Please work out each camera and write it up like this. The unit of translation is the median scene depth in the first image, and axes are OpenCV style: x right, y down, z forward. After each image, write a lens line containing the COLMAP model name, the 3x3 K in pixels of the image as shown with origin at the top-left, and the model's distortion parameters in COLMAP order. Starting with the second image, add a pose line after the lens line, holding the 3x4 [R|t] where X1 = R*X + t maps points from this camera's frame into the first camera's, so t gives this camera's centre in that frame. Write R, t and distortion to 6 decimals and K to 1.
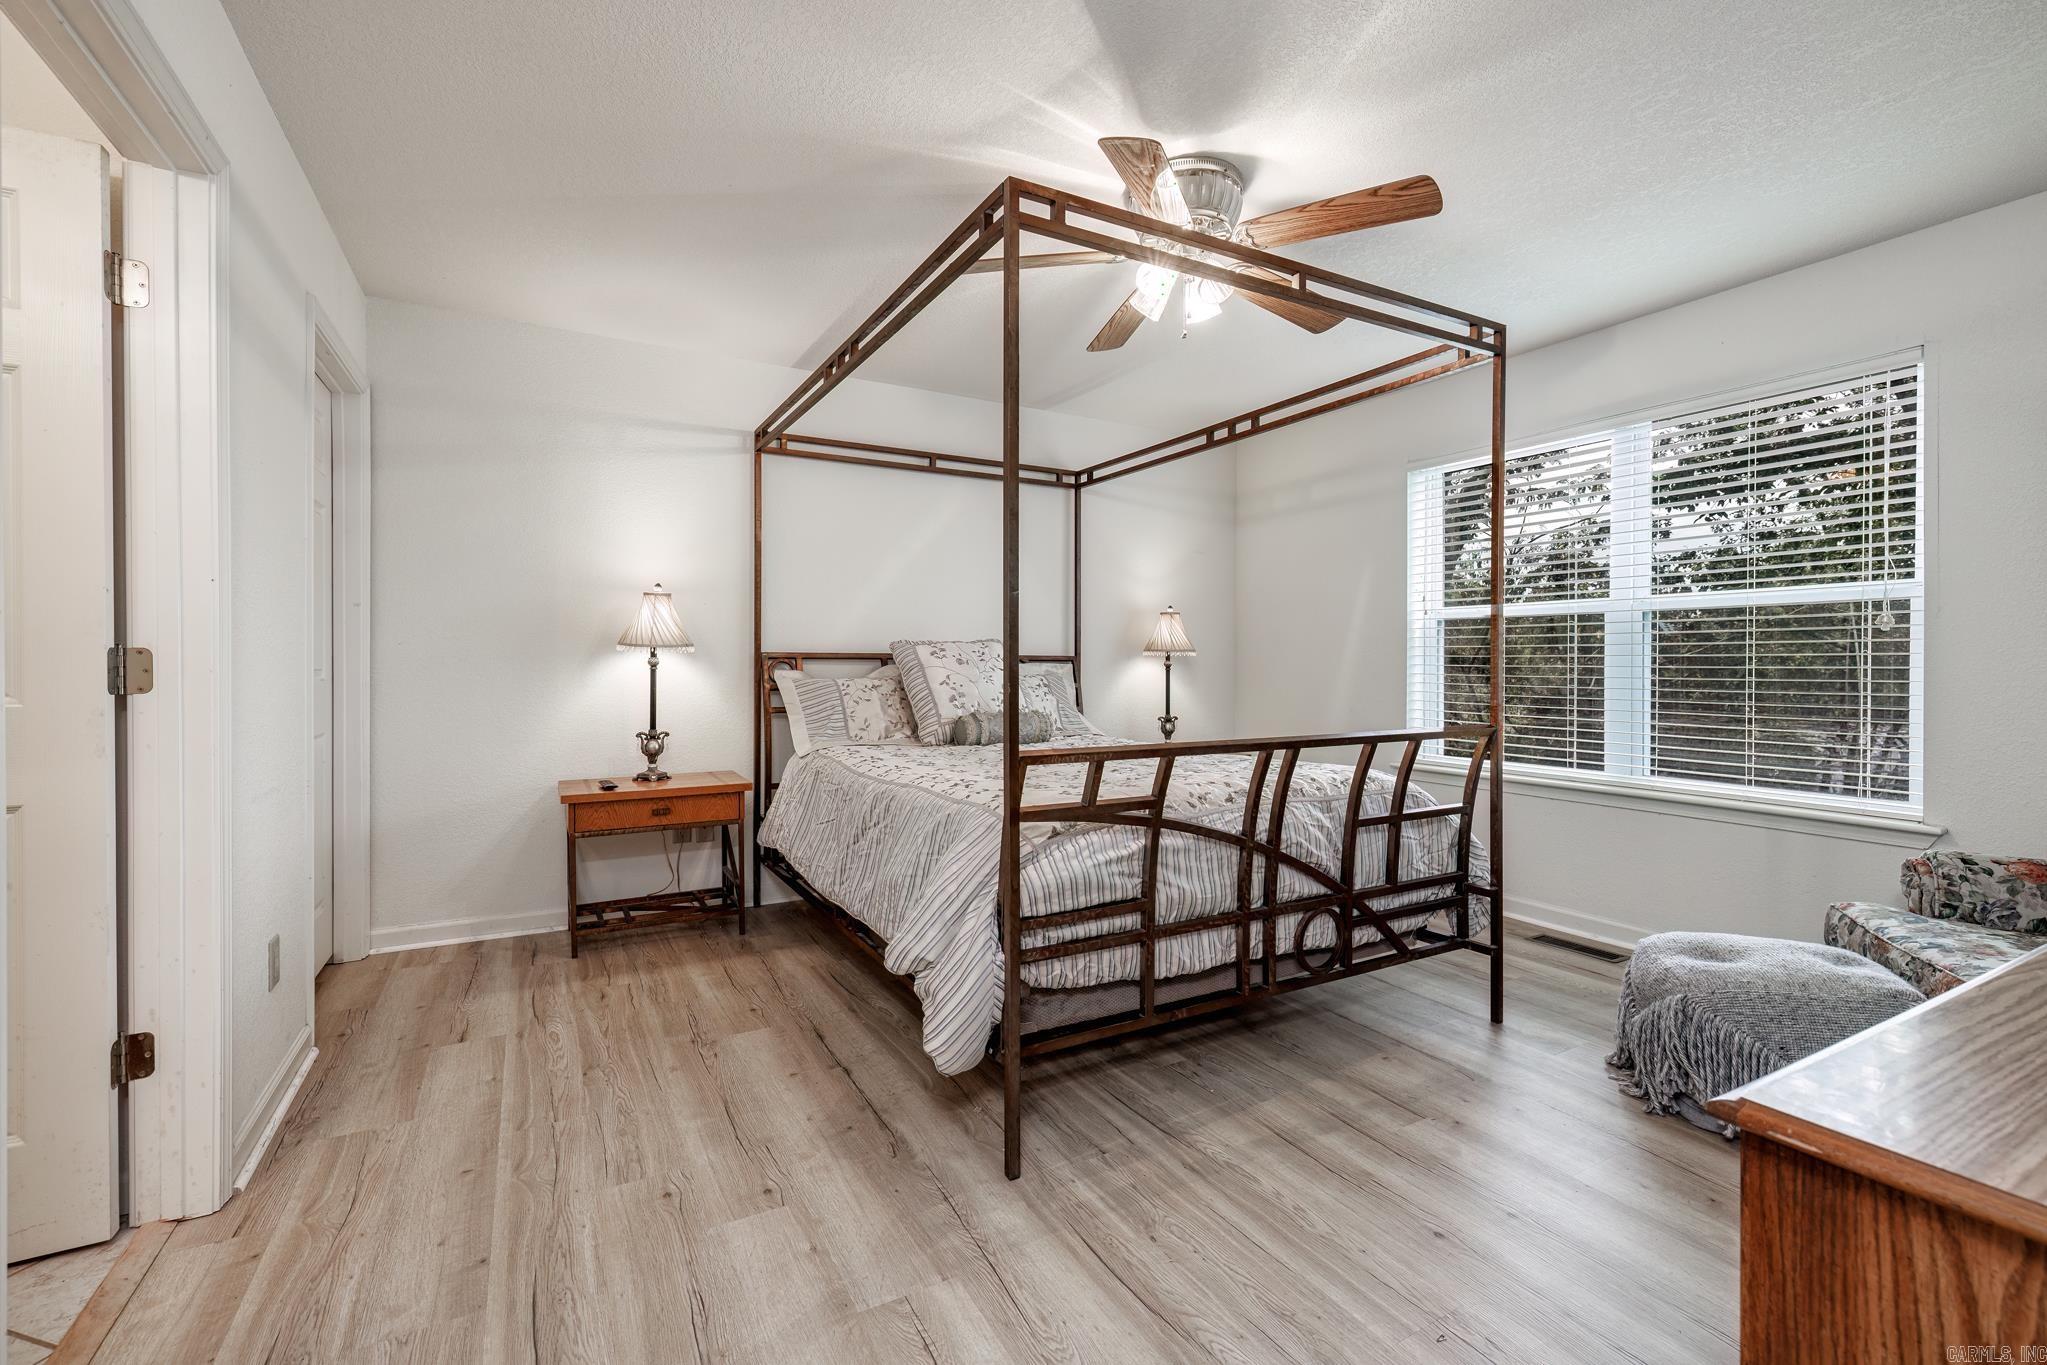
lens RADIAL K [[862.1, 0, 1011.8], [0, 862.1, 672.8], [0, 0, 1]] dist [0.000875, 0.000057]
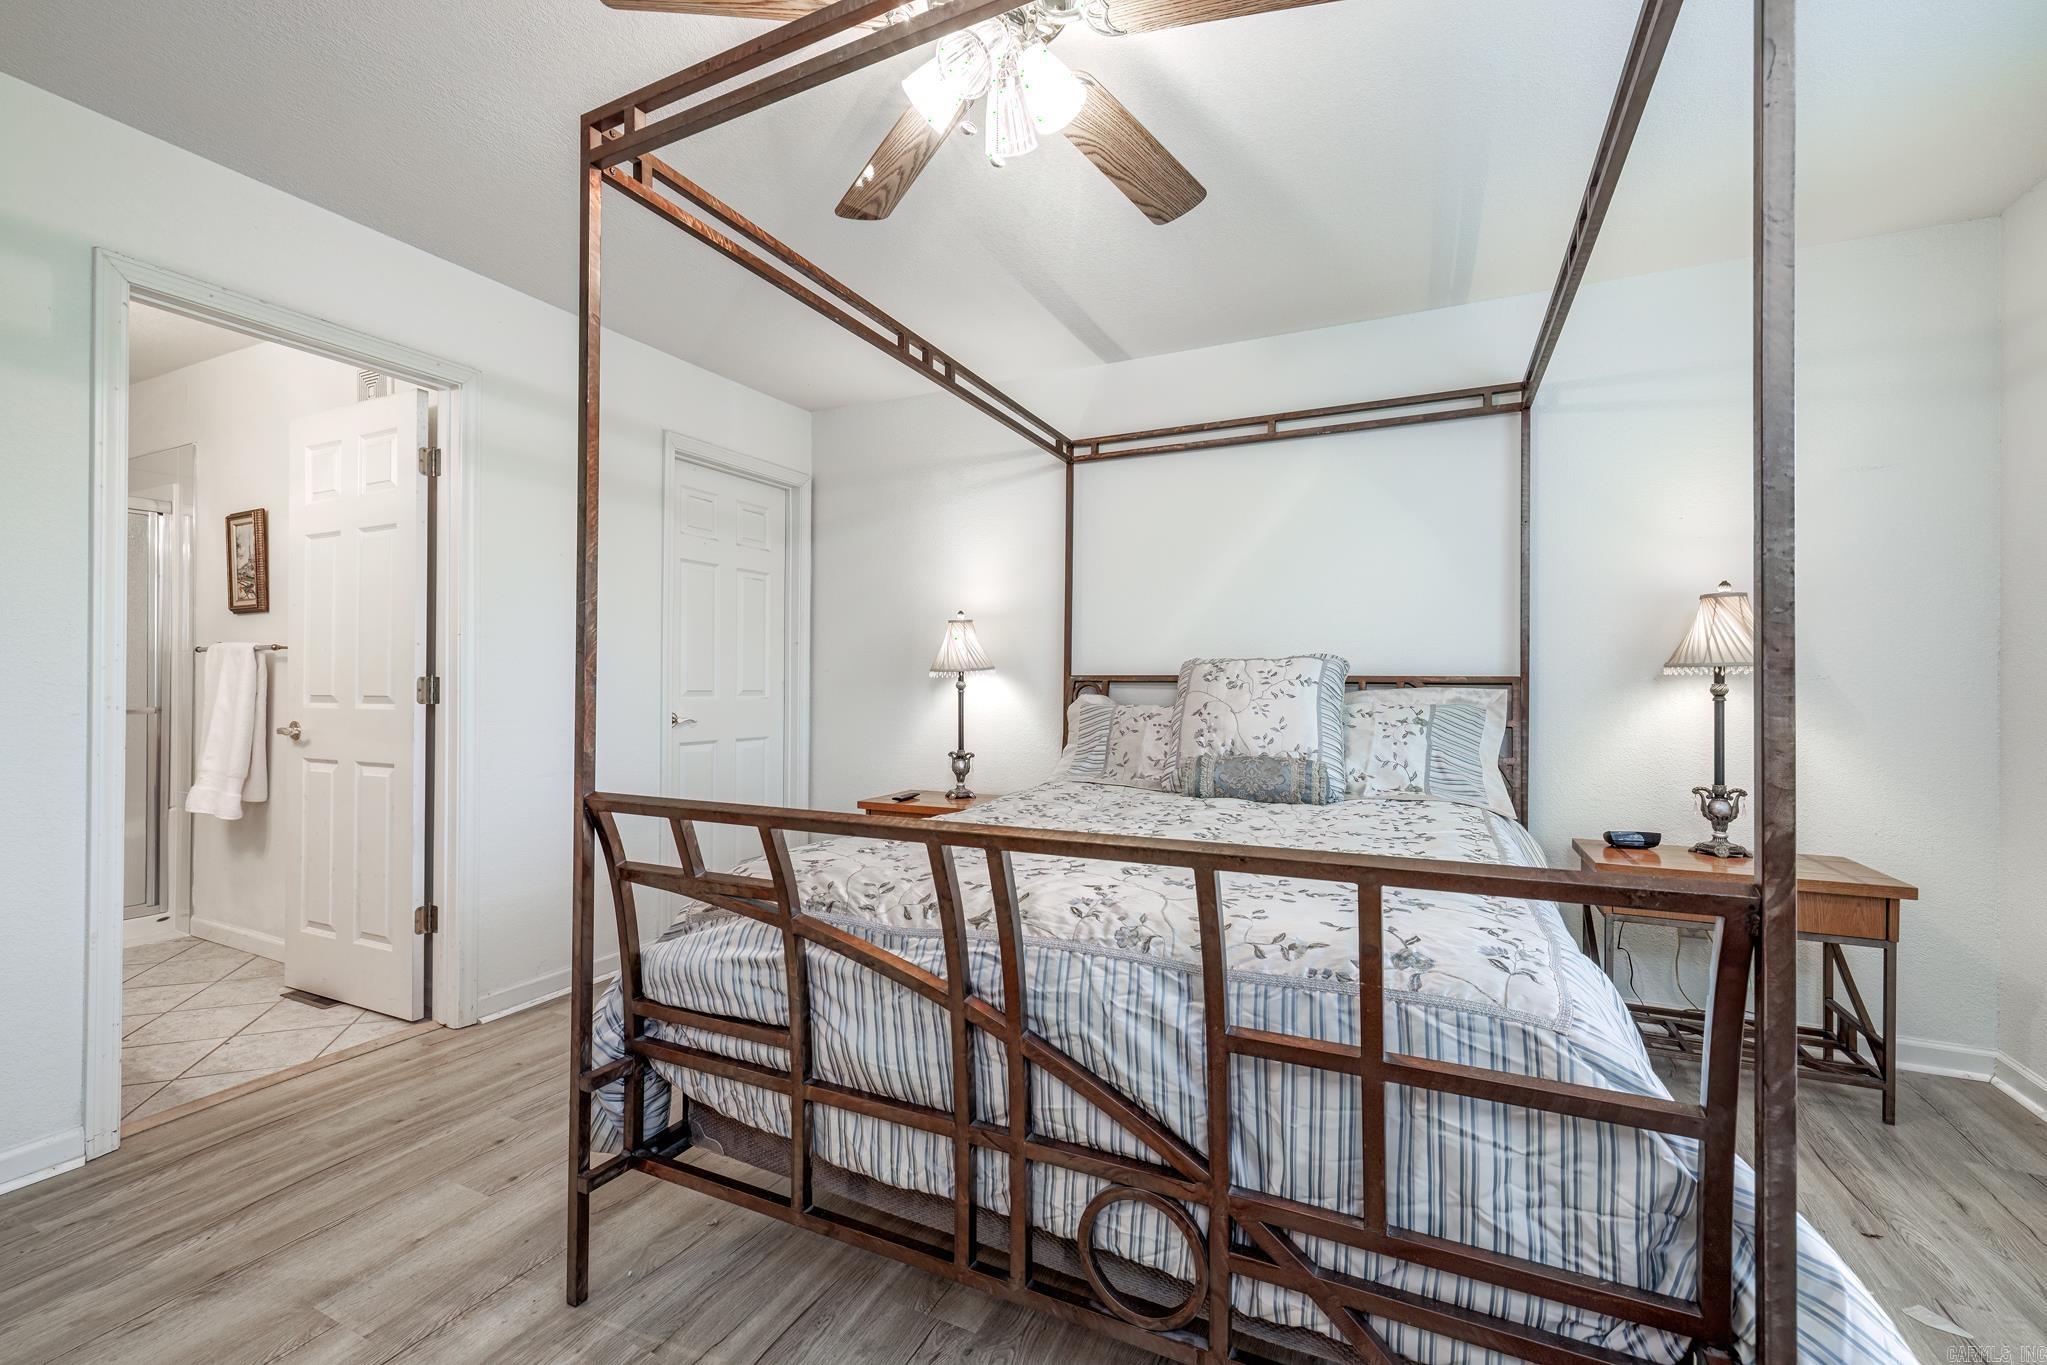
lens RADIAL K [[863.4, 0, 1019.8], [0, 863.4, 683.2], [0, 0, 1]] dist [0.000570, 0.000302]
pose [[0.582117, -0.002369, -0.813102, 0.726118], [-0.009567, 0.999907, -0.009762, -0.009456], [0.813049, 0.013462, 0.582040, 0.659497]]
